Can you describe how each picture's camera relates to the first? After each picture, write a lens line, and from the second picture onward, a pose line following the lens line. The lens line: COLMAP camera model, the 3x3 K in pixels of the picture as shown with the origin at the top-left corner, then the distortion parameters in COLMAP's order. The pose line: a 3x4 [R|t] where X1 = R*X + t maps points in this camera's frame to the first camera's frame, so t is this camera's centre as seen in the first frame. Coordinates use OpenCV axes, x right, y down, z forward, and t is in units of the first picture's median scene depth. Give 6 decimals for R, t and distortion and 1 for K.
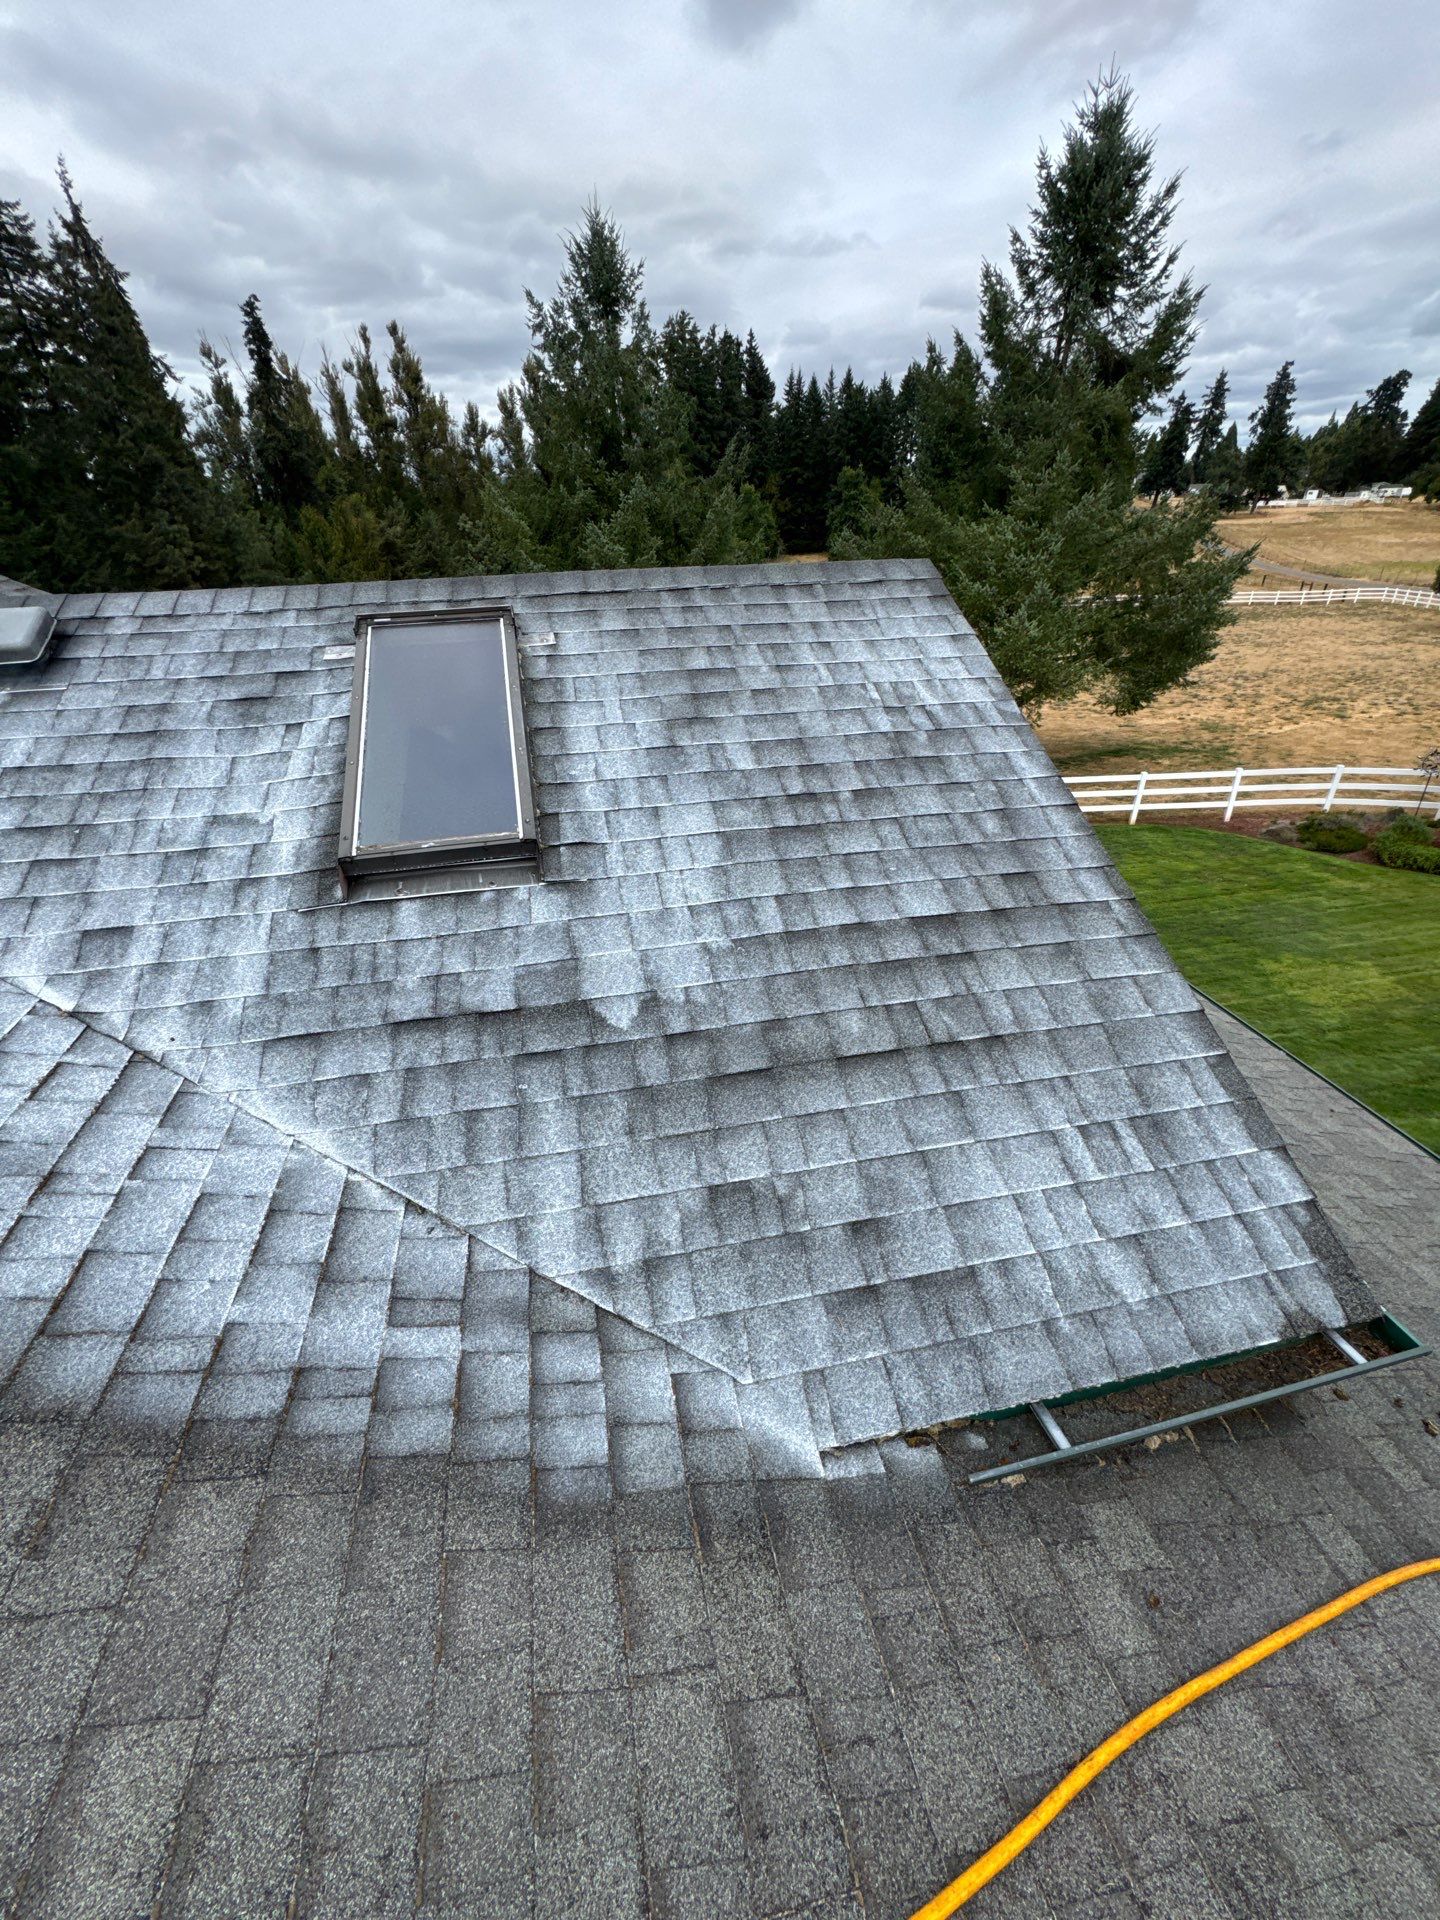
lens RADIAL K [[765.7, 0, 719.5], [0, 765.7, 957.3], [0, 0, 1]] dist [-0.001485, -0.000359]
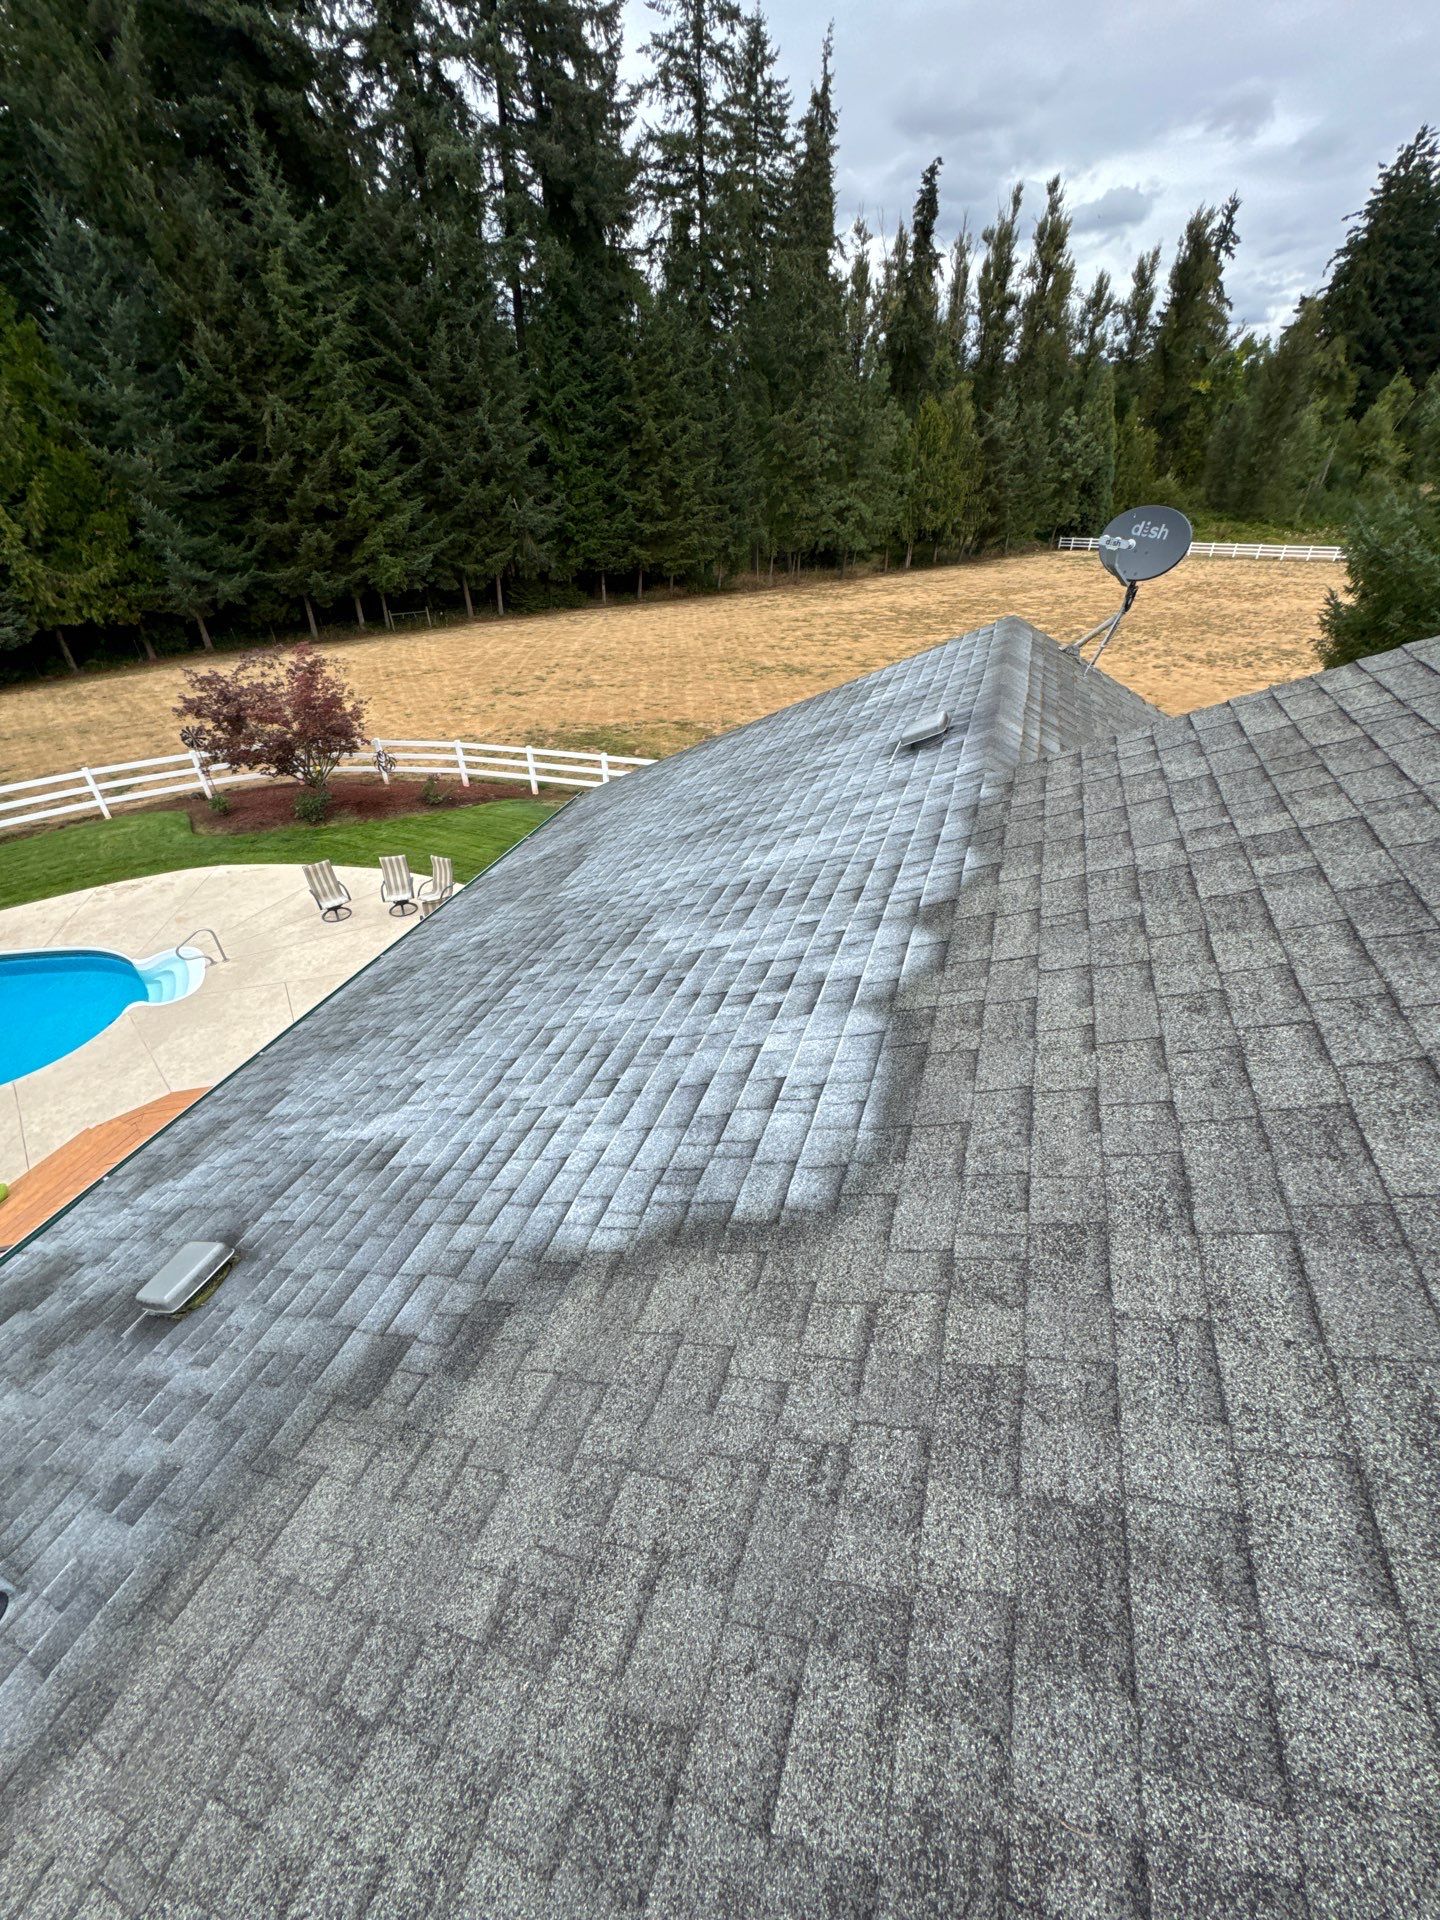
lens RADIAL K [[758.5, 0, 719.1], [0, 758.5, 962.5], [0, 0, 1]] dist [-0.003519, -0.000701]
pose [[0.845973, 0.330107, -0.418760, -0.087529], [-0.281108, 0.943434, 0.175815, -0.005762], [0.453110, -0.031018, 0.890915, 0.003829]]
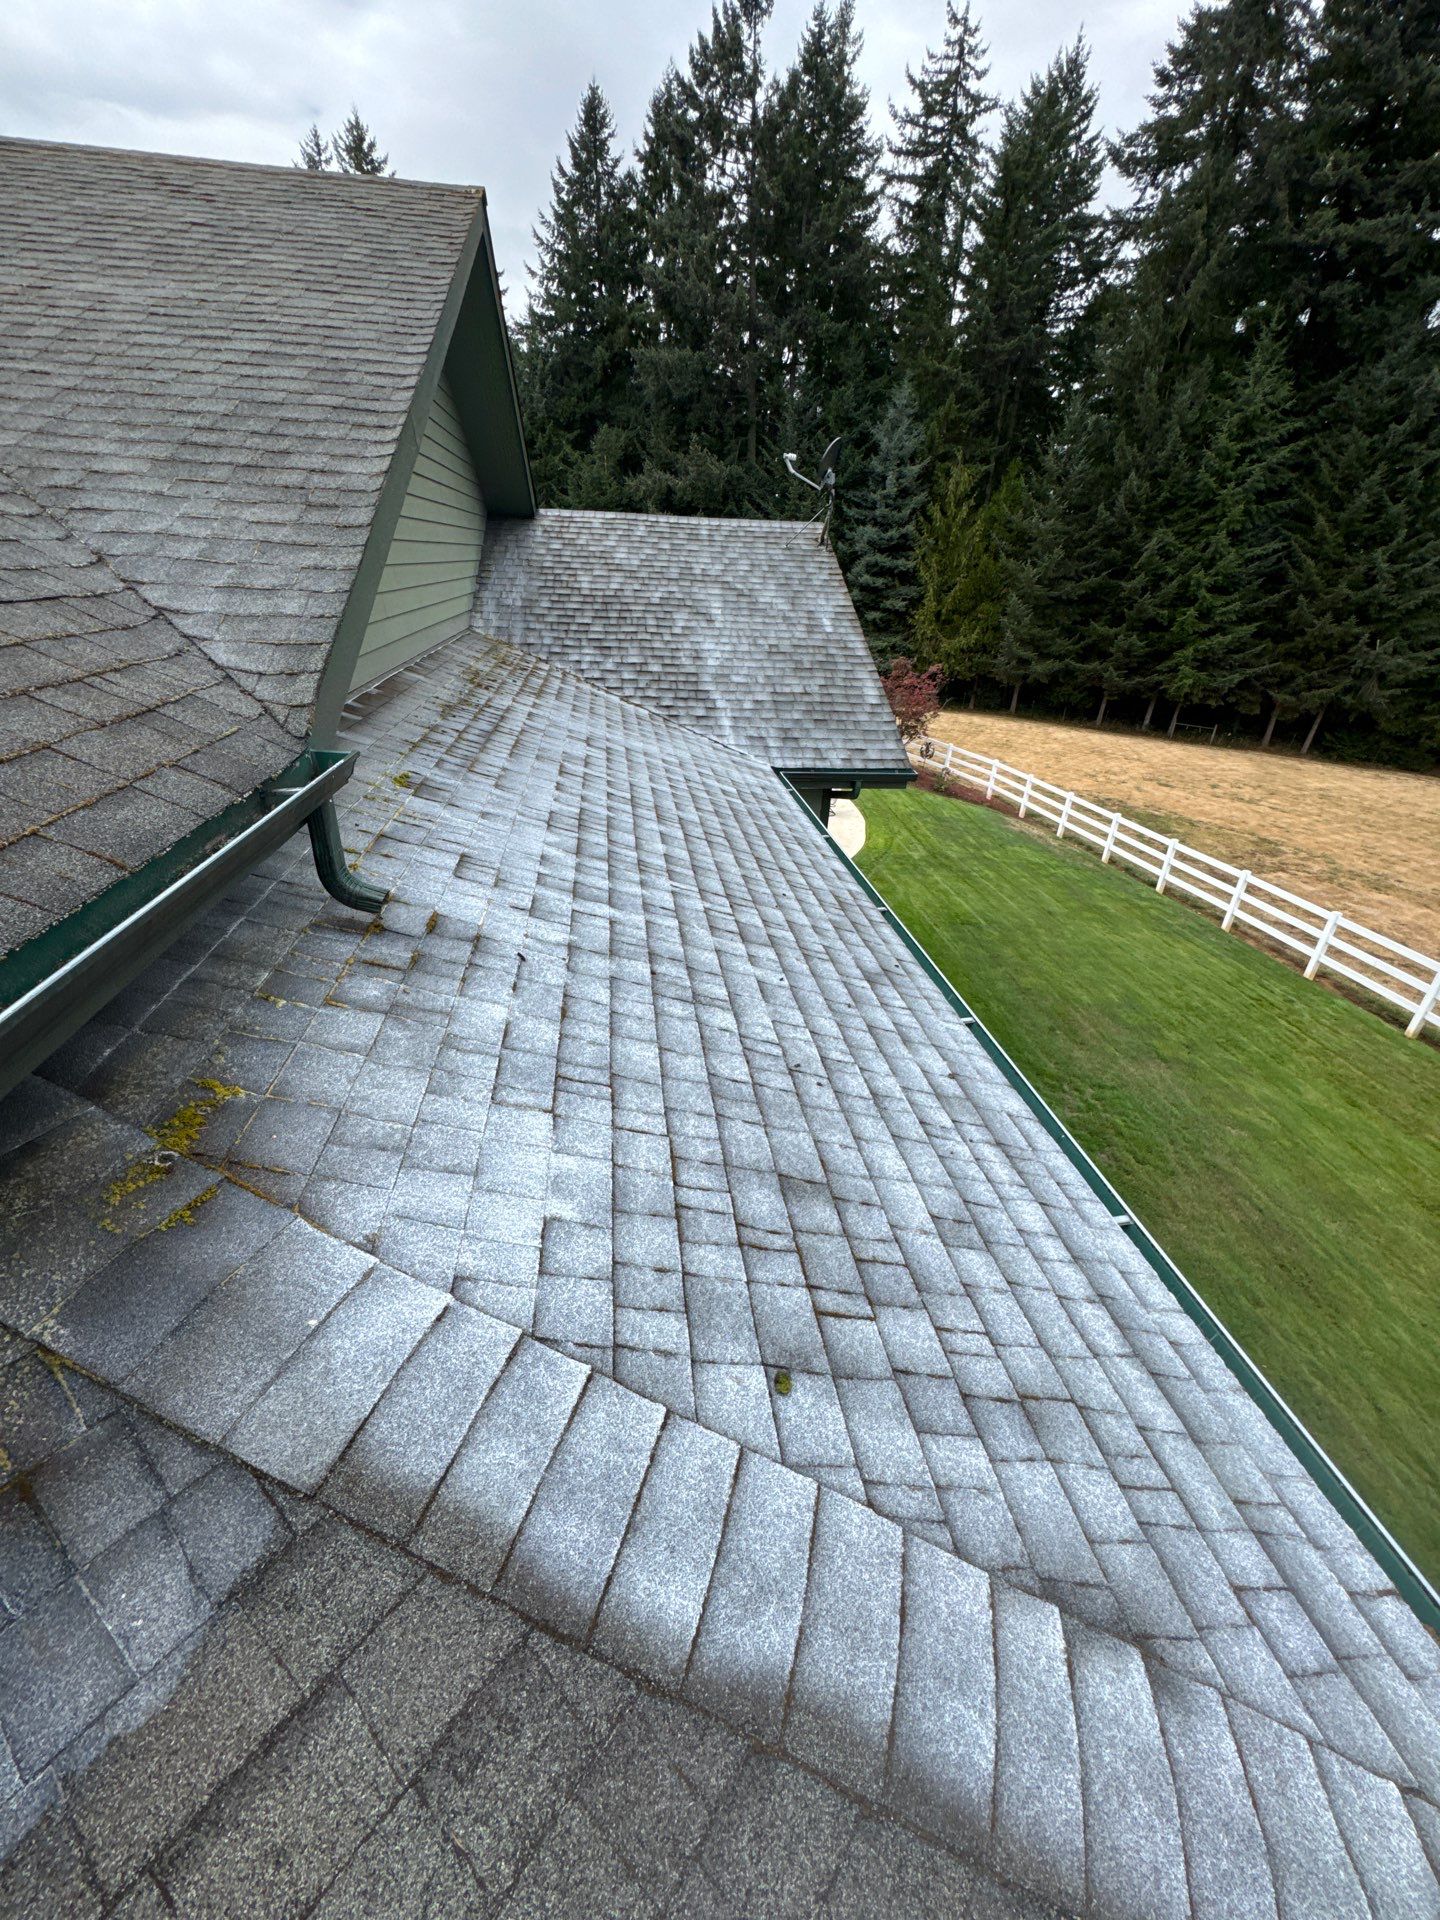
lens RADIAL K [[758.5, 0, 719.1], [0, 758.5, 962.5], [0, 0, 1]] dist [-0.003519, -0.000701]
pose [[-0.081934, 0.487650, -0.869186, -0.001280], [-0.532163, 0.715979, 0.451859, -0.021269], [0.842668, 0.499572, 0.200846, 0.059204]]
